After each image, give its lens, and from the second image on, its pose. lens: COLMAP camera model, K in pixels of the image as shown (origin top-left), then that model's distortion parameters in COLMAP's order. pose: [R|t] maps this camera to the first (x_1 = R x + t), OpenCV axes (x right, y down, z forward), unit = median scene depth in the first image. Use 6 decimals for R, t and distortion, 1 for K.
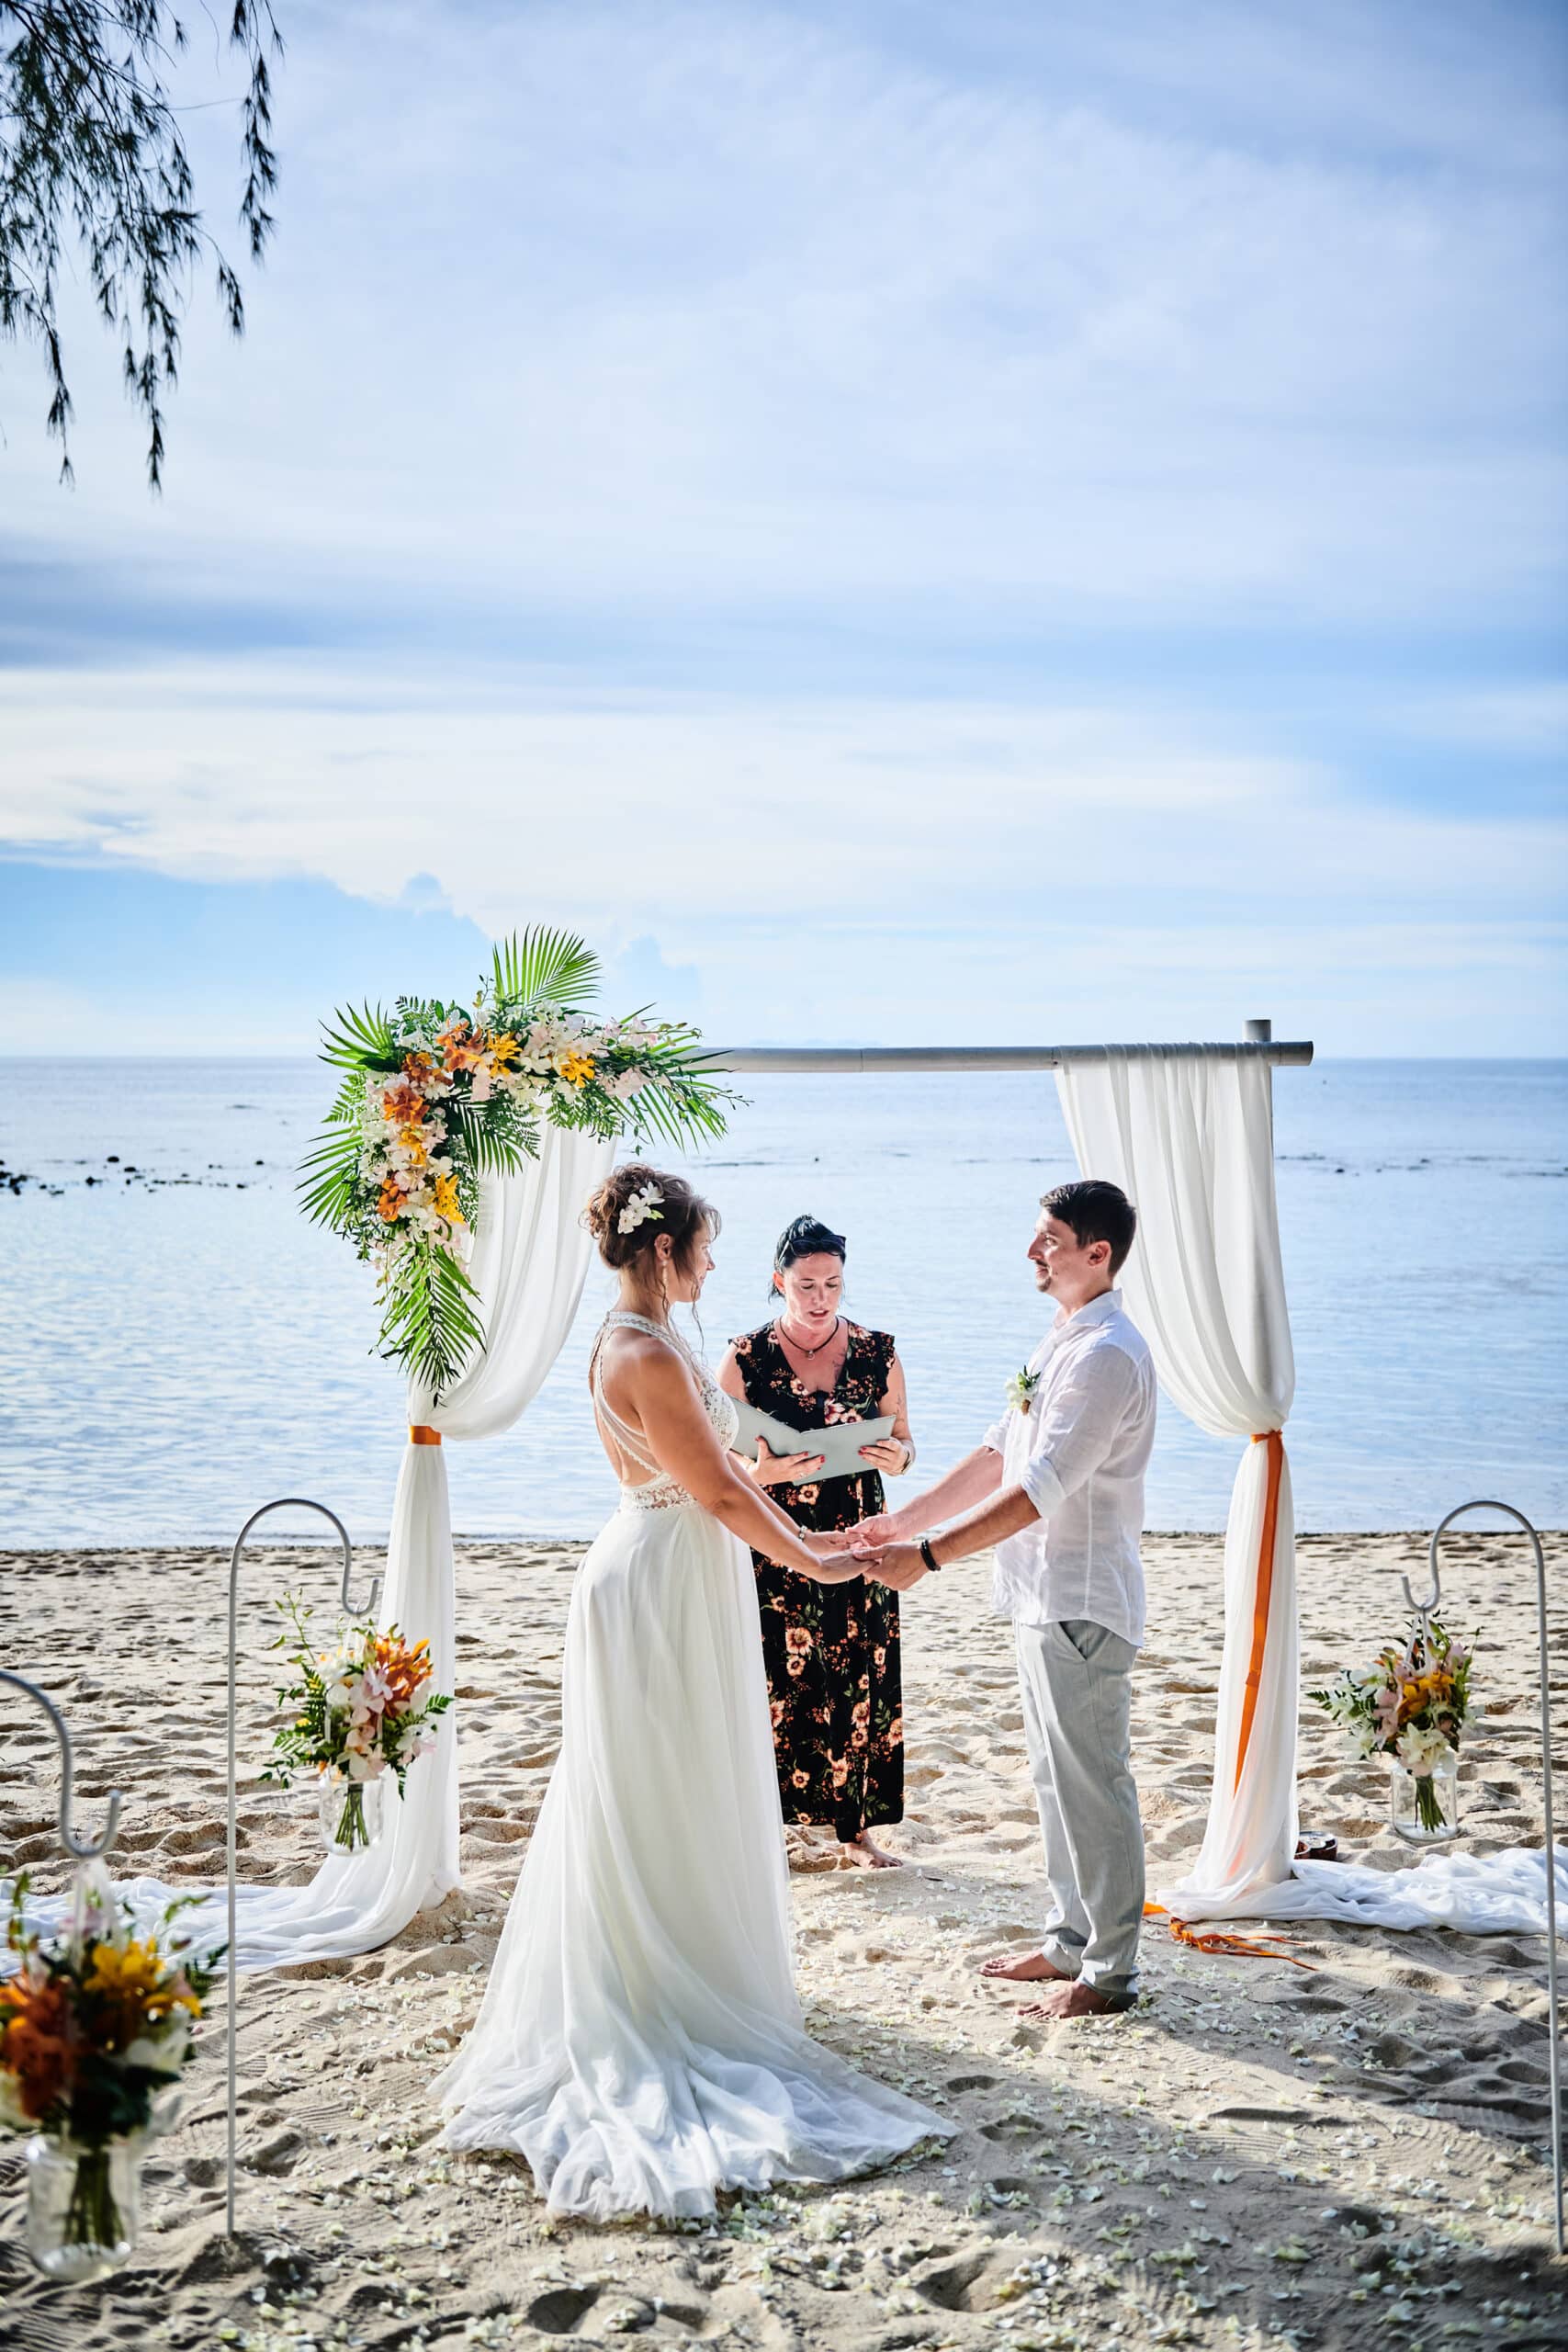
lens RADIAL K [[2489.9, 0, 764.4], [0, 2489.9, 1171.8], [0, 0, 1]] dist [0.019035, 0.000000]
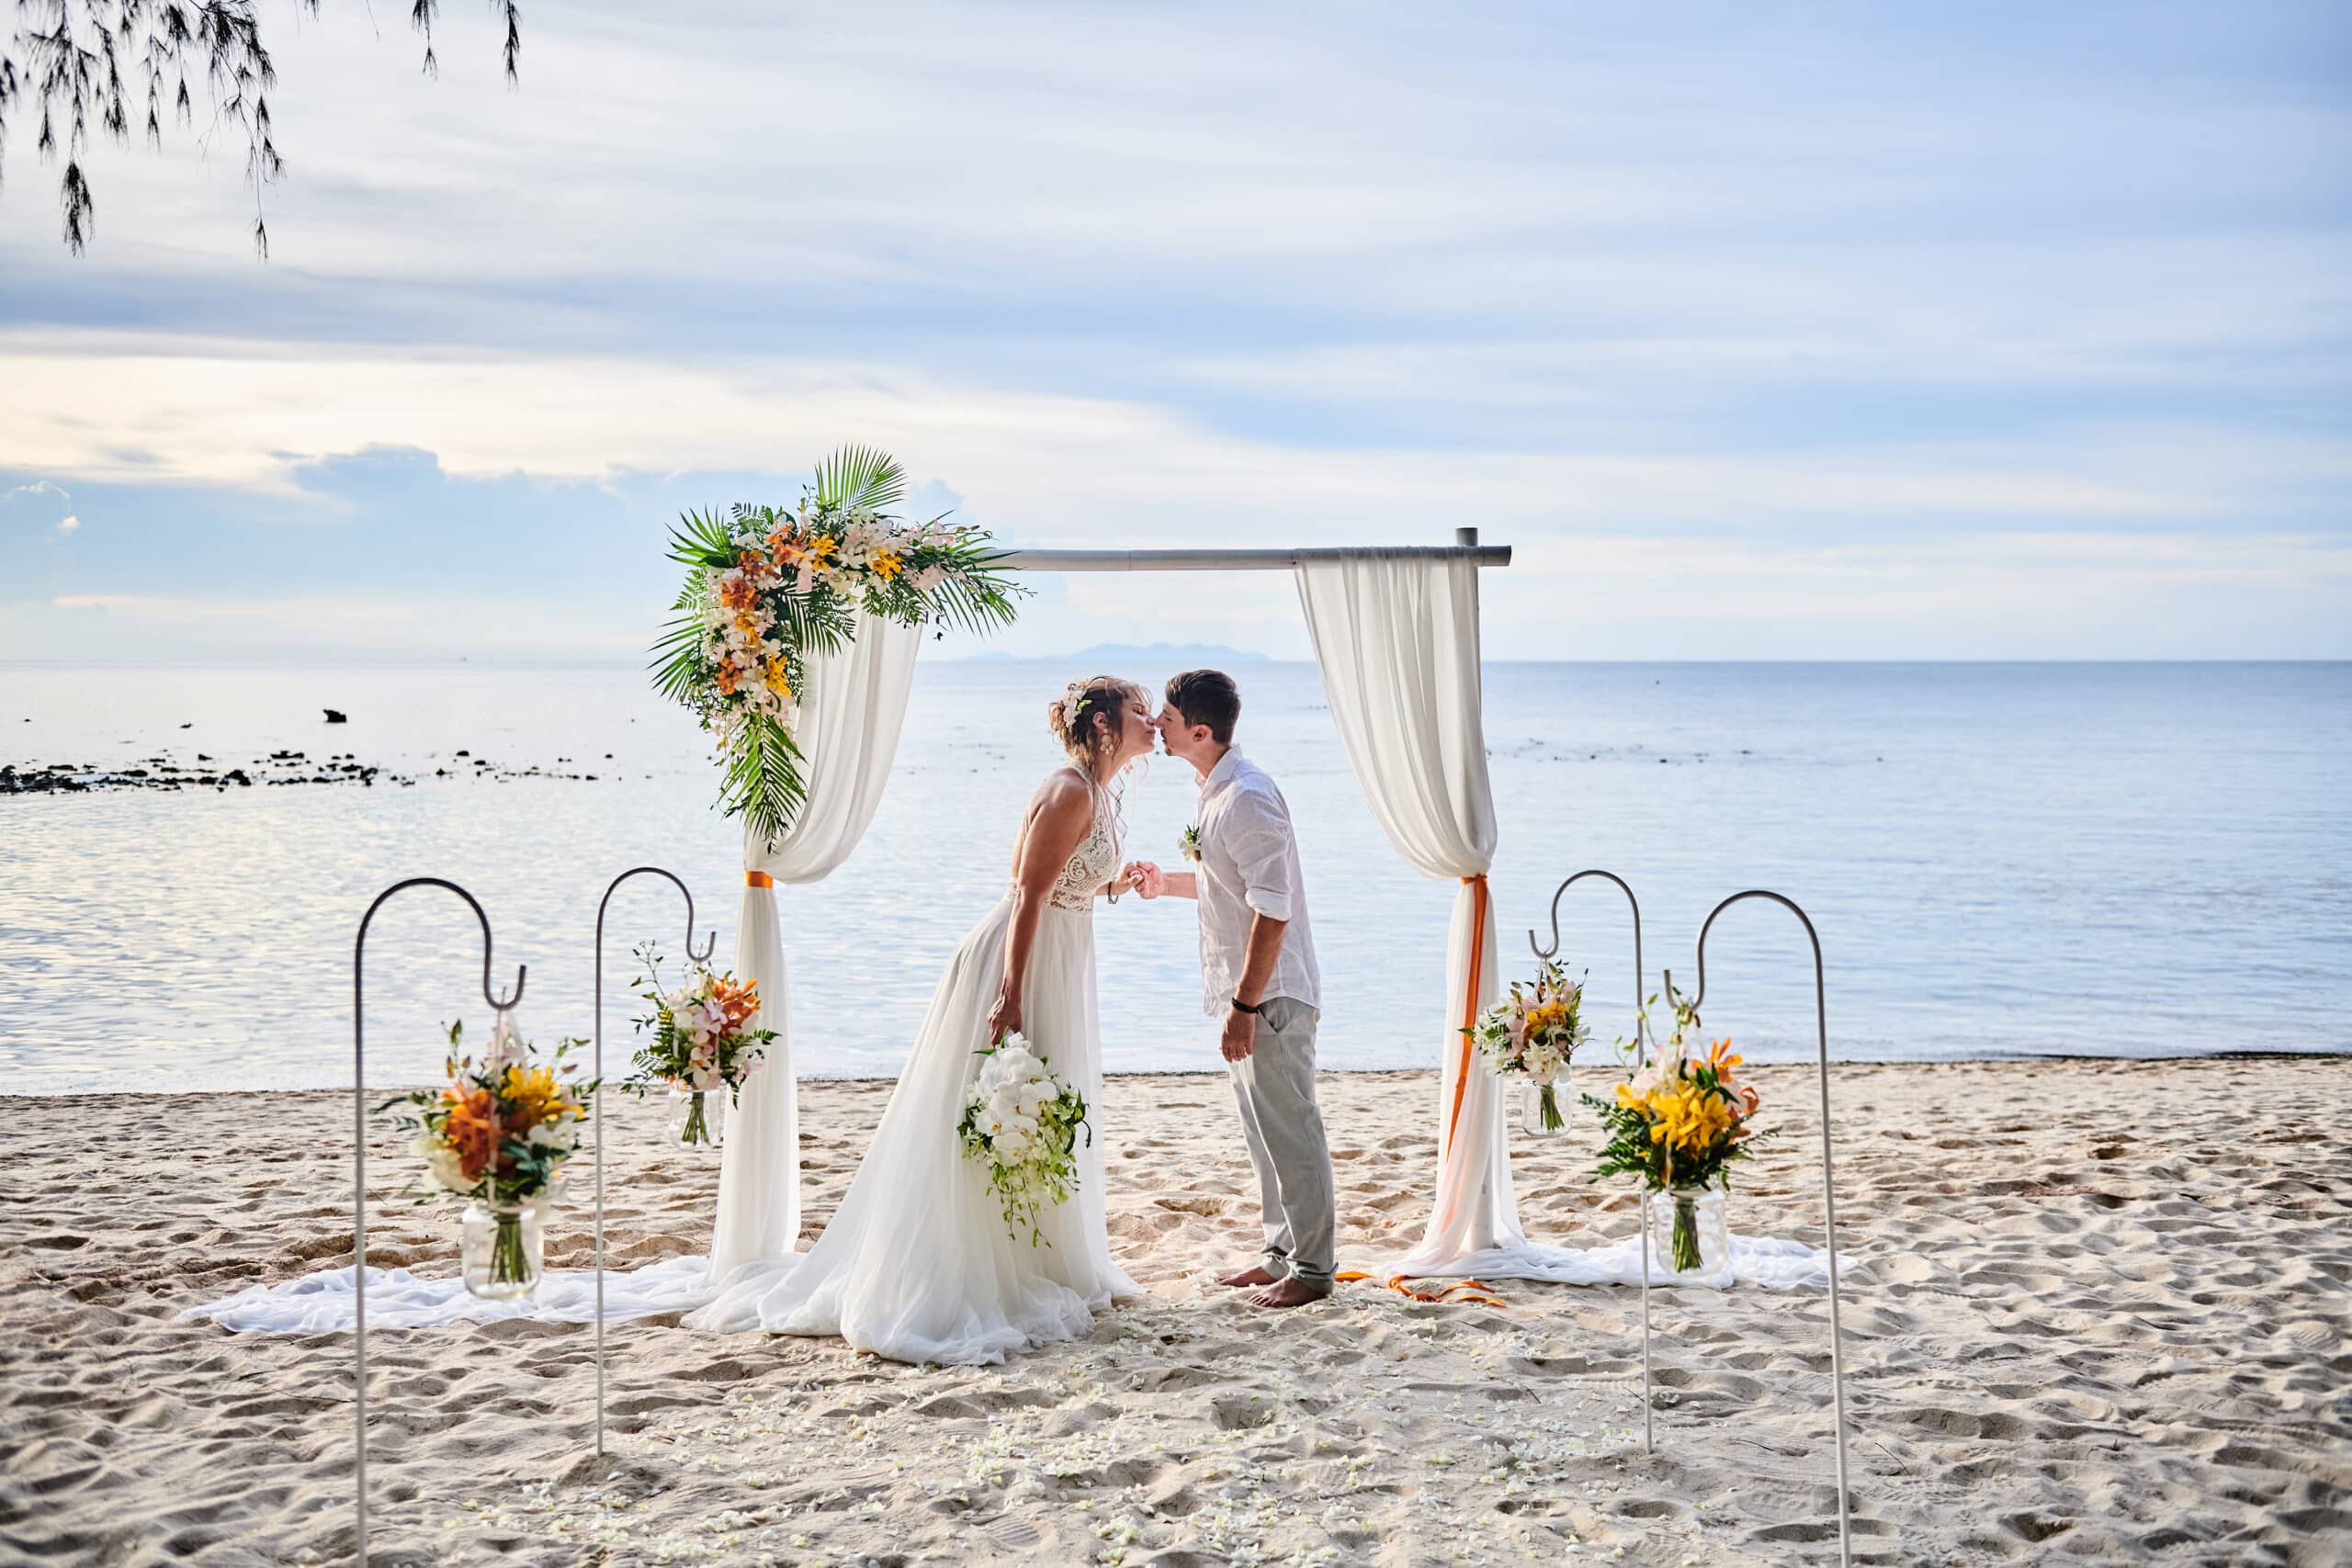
lens RADIAL K [[2418.3, 0, 1198.3], [0, 2418.3, 786.2], [0, 0, 1]] dist [0.027018, 0.000000]
pose [[0.999251, -0.003243, 0.038553, 0.027905], [0.002840, 0.999941, 0.010495, 0.052257], [-0.038584, -0.010378, 0.999201, -0.154095]]
